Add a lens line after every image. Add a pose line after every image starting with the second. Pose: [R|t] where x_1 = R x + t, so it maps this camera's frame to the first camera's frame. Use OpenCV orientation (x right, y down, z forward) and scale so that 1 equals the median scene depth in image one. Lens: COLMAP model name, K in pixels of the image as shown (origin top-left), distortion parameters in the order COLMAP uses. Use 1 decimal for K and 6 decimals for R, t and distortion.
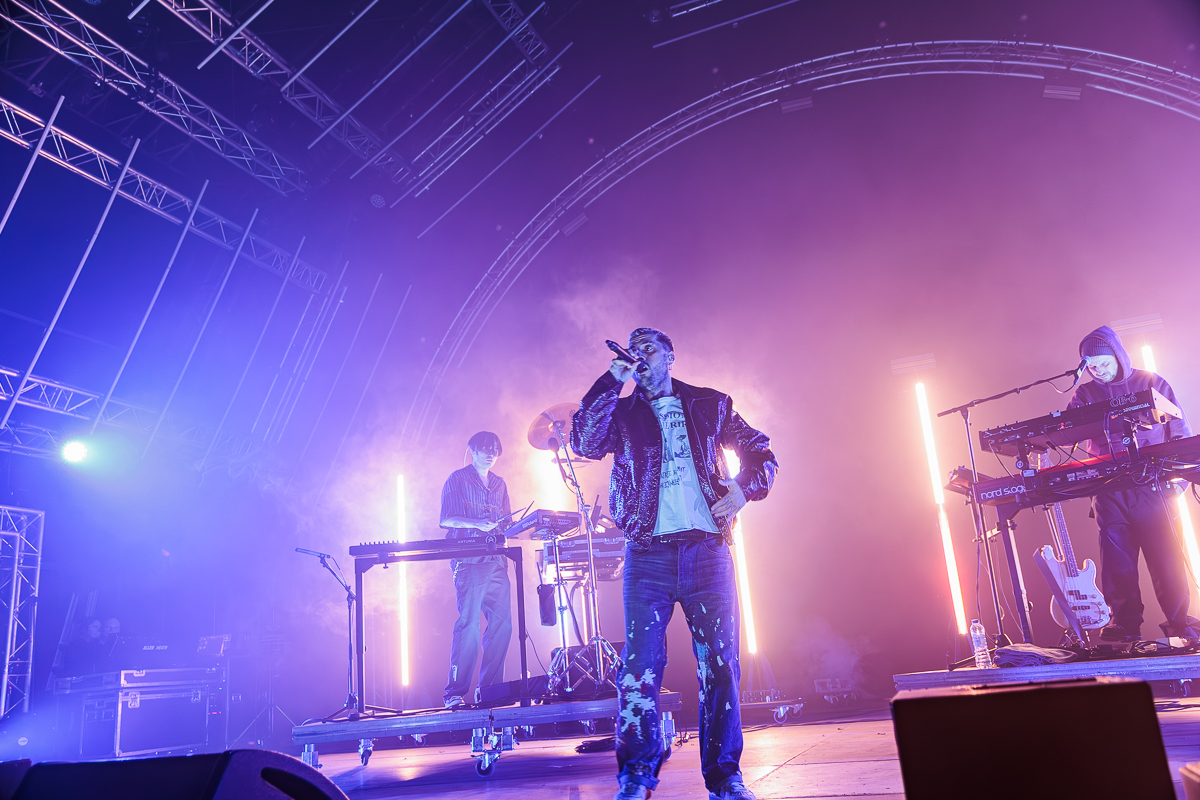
lens RADIAL K [[940.7, 0, 606.9], [0, 940.7, 398.5], [0, 0, 1]] dist [-0.014376, 0.007819]
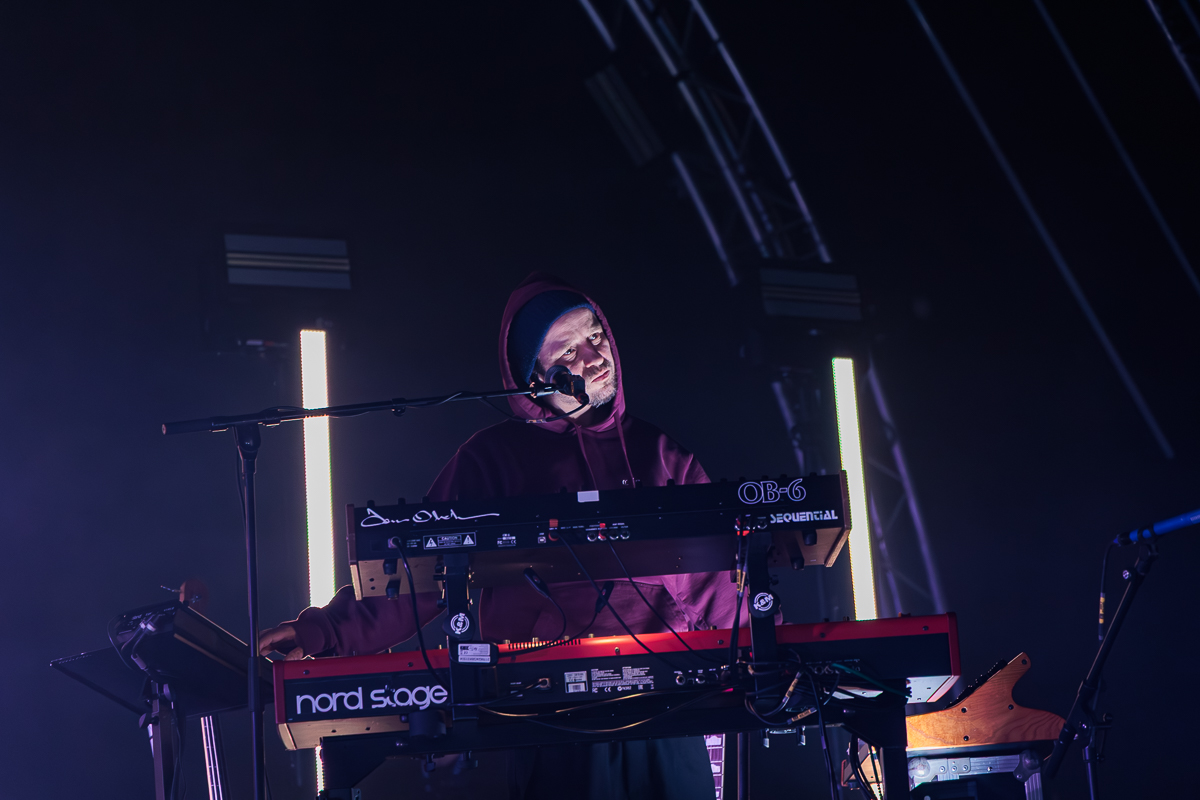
lens RADIAL K [[3386.1, 0, 600.0], [0, 3386.1, 400.0], [0, 0, 1]] dist [0.132657, 0.094401]
pose [[0.647200, 0.187253, 0.738964, -0.190956], [-0.192365, 0.978108, -0.079375, 0.034492], [-0.737650, -0.090779, 0.669053, 0.071830]]
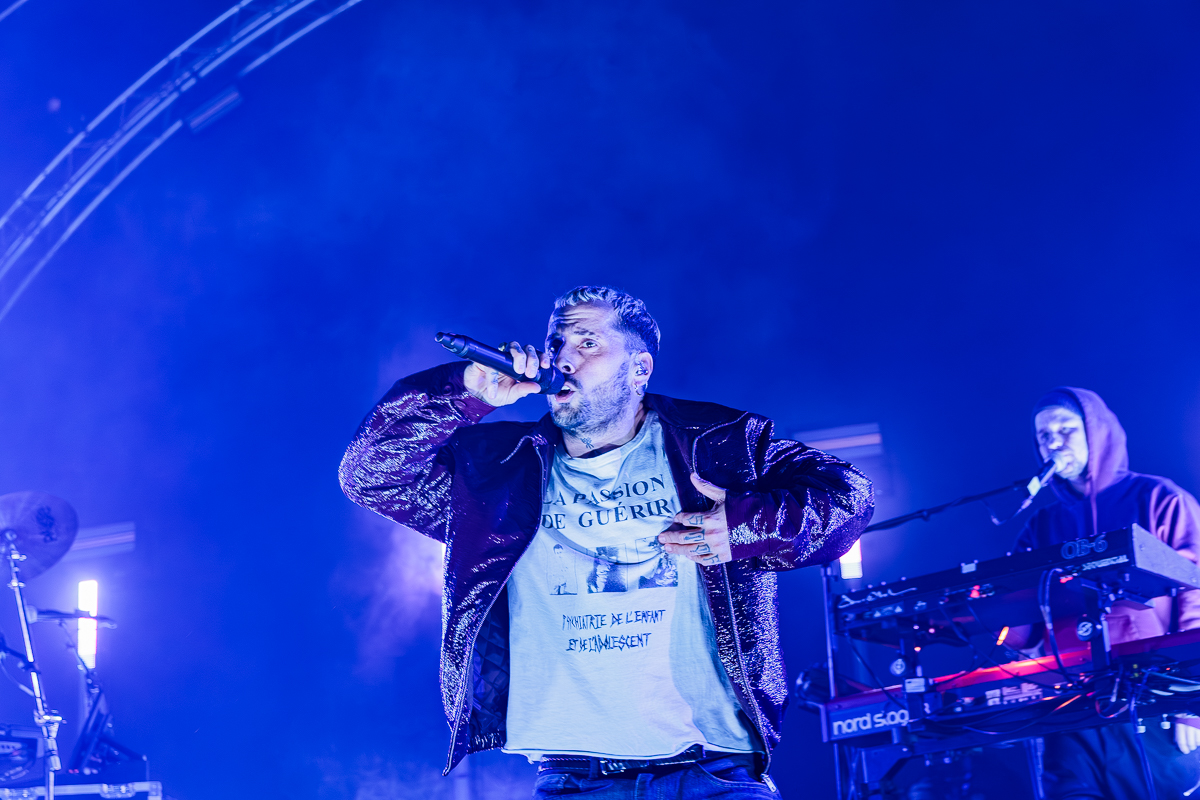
lens RADIAL K [[1978.7, 0, 600.0], [0, 1978.7, 400.0], [0, 0, 1]] dist [-0.021005, 0.157787]
pose [[0.992728, 0.054548, 0.107309, 0.073596], [-0.050125, 0.997796, -0.043489, -0.007013], [-0.109445, 0.037794, 0.993274, -0.005770]]
